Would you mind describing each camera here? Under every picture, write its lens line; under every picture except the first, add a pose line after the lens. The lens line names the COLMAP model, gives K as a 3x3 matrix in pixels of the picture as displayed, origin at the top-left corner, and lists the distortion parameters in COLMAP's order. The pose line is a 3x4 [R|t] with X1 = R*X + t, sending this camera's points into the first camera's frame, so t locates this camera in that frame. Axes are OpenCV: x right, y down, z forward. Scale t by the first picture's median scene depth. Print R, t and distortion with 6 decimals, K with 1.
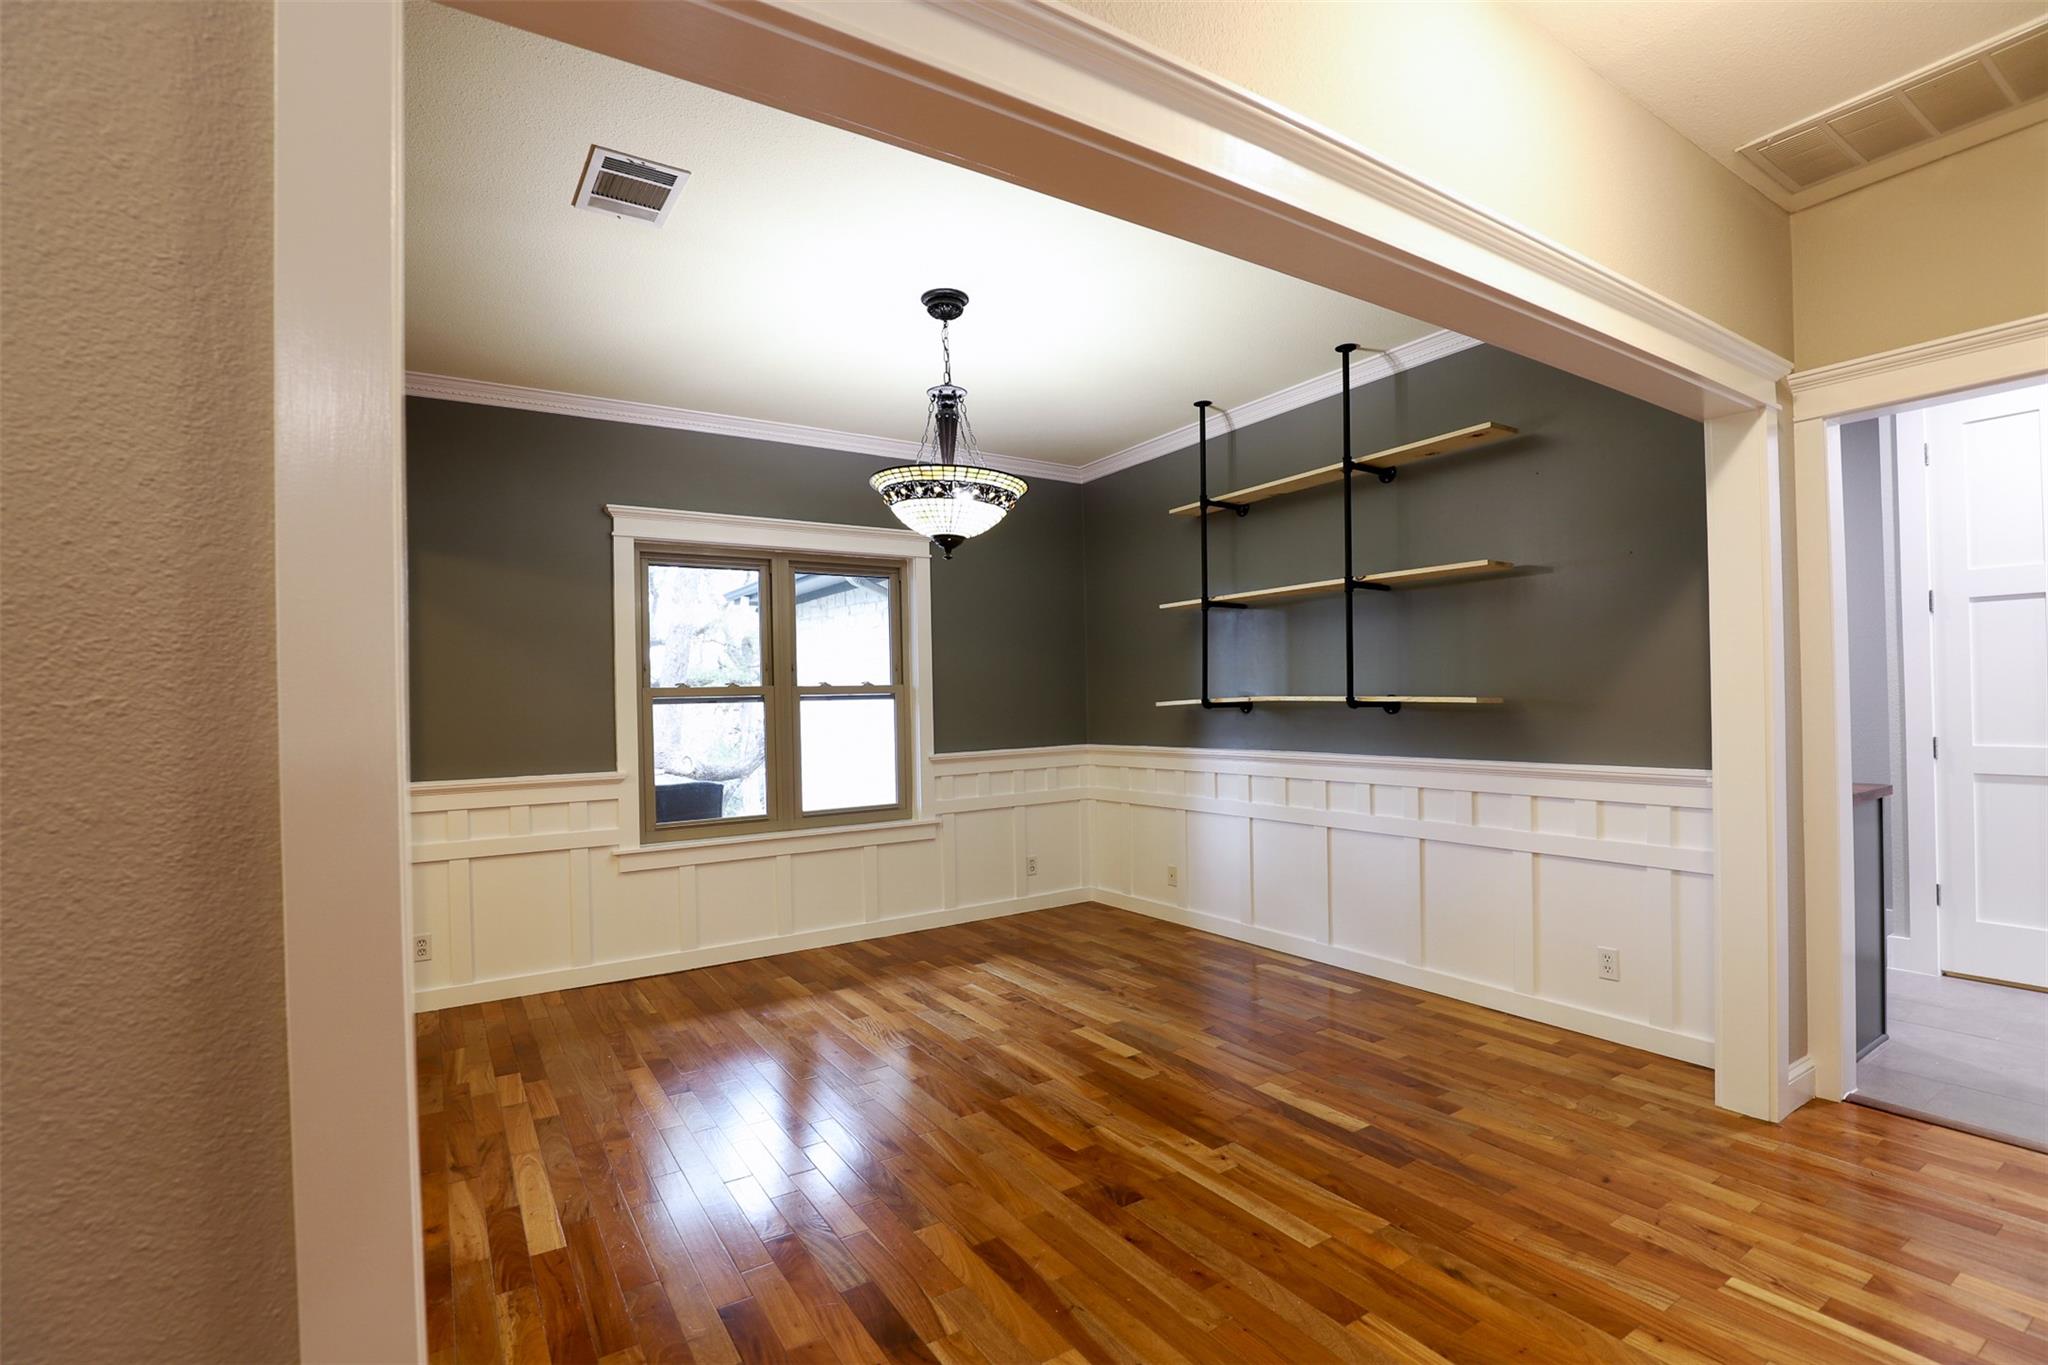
lens RADIAL K [[963.4, 0, 1035.6], [0, 963.4, 696.9], [0, 0, 1]] dist [-0.021720, -0.000271]
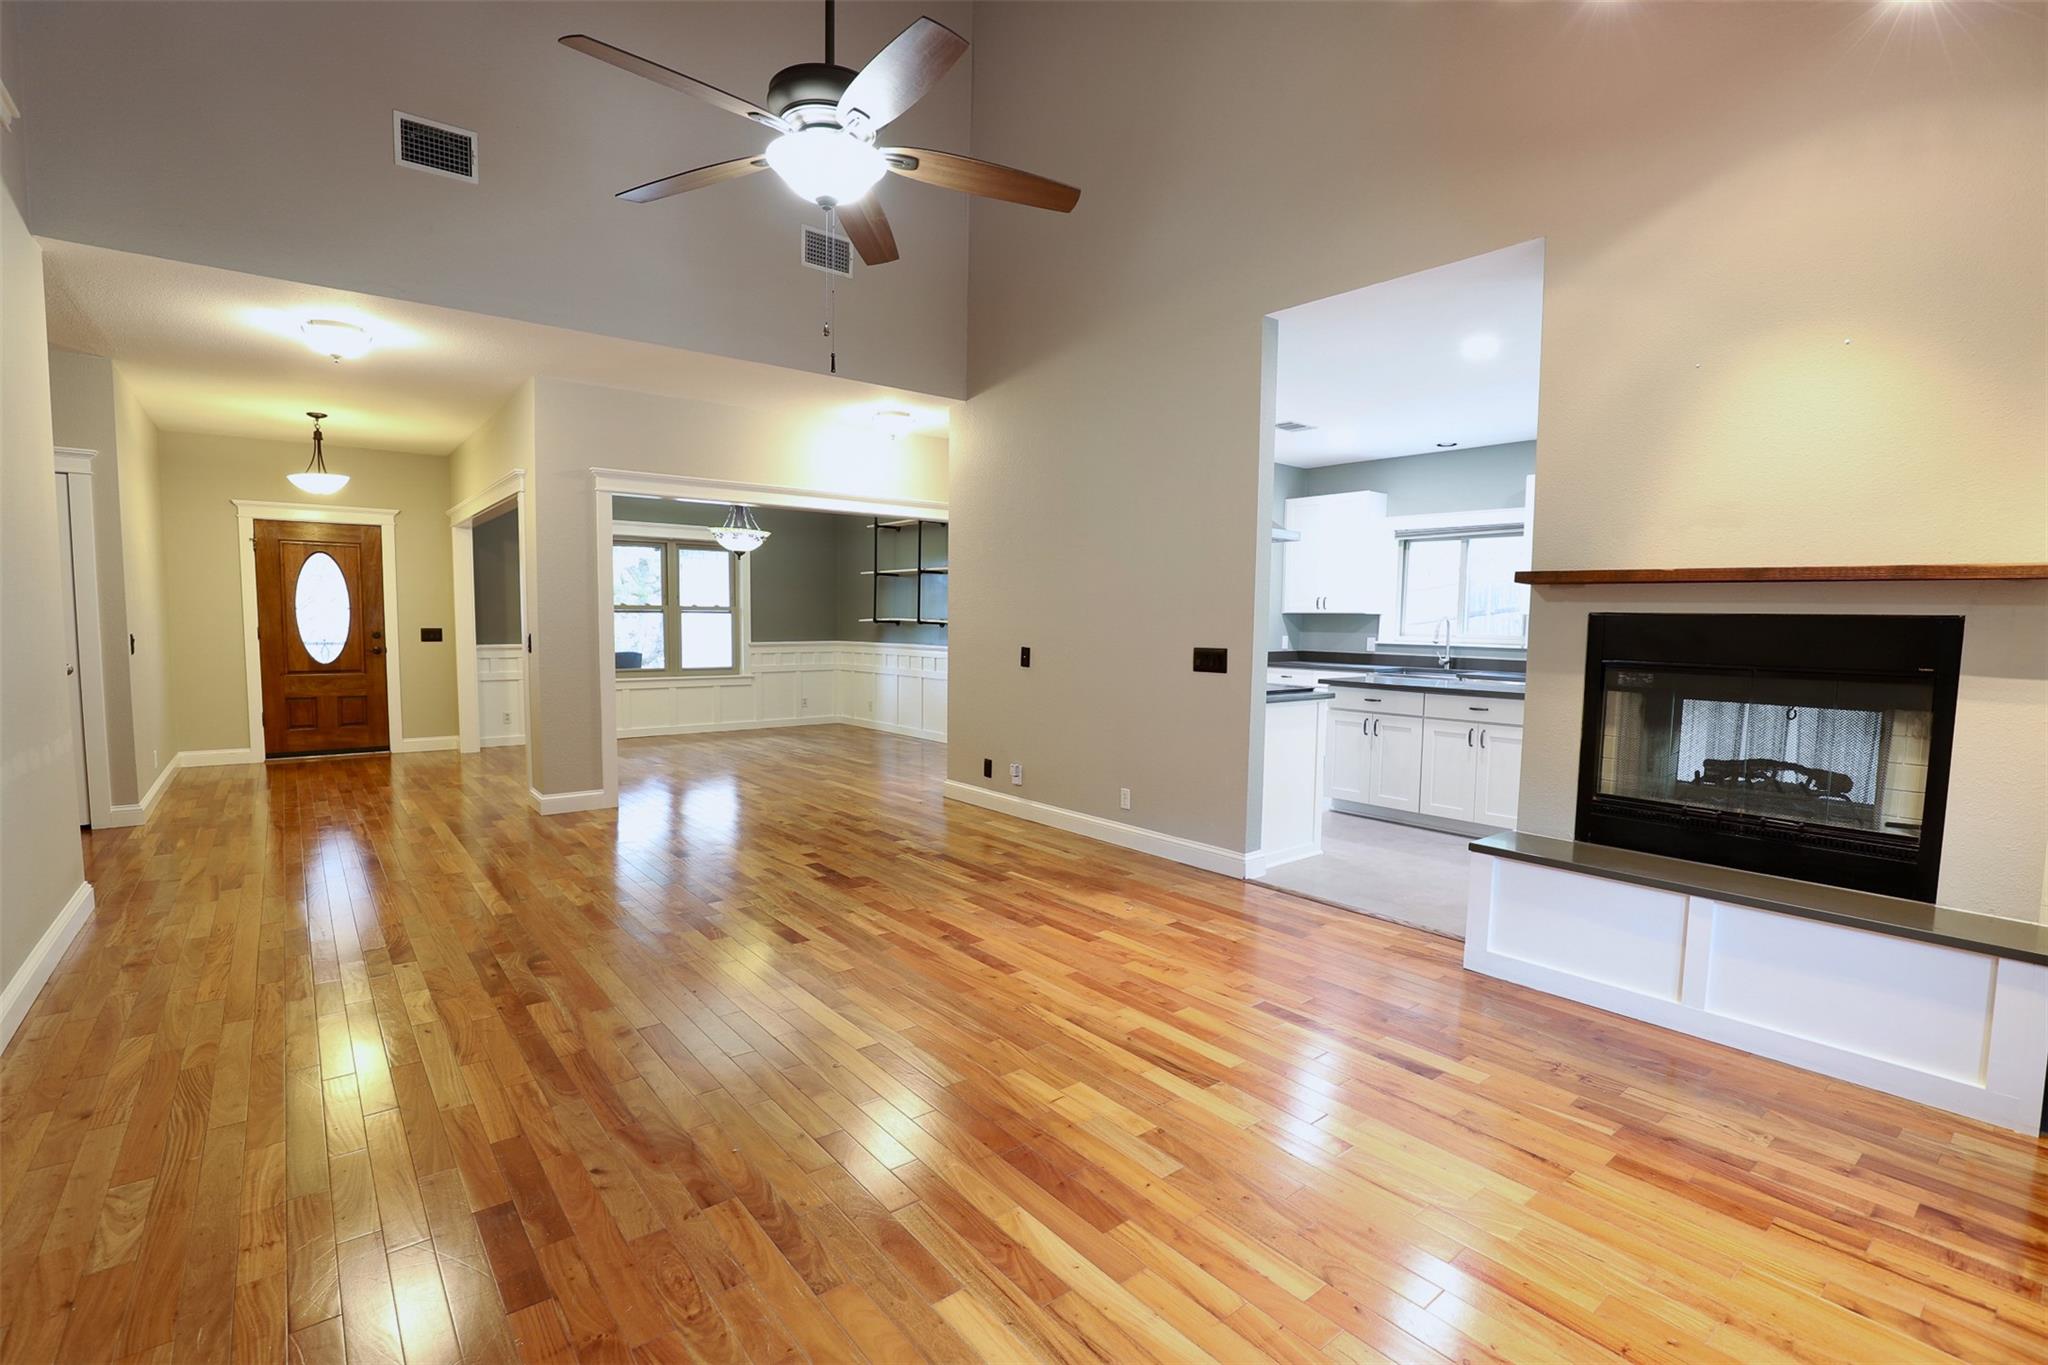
lens RADIAL K [[963.4, 0, 1035.6], [0, 963.4, 696.9], [0, 0, 1]] dist [-0.021720, -0.000271]
pose [[0.995134, 0.024413, 0.095458, 0.298476], [-0.032815, 0.995627, 0.087470, -0.021531], [-0.092905, -0.090177, 0.991583, -1.054125]]
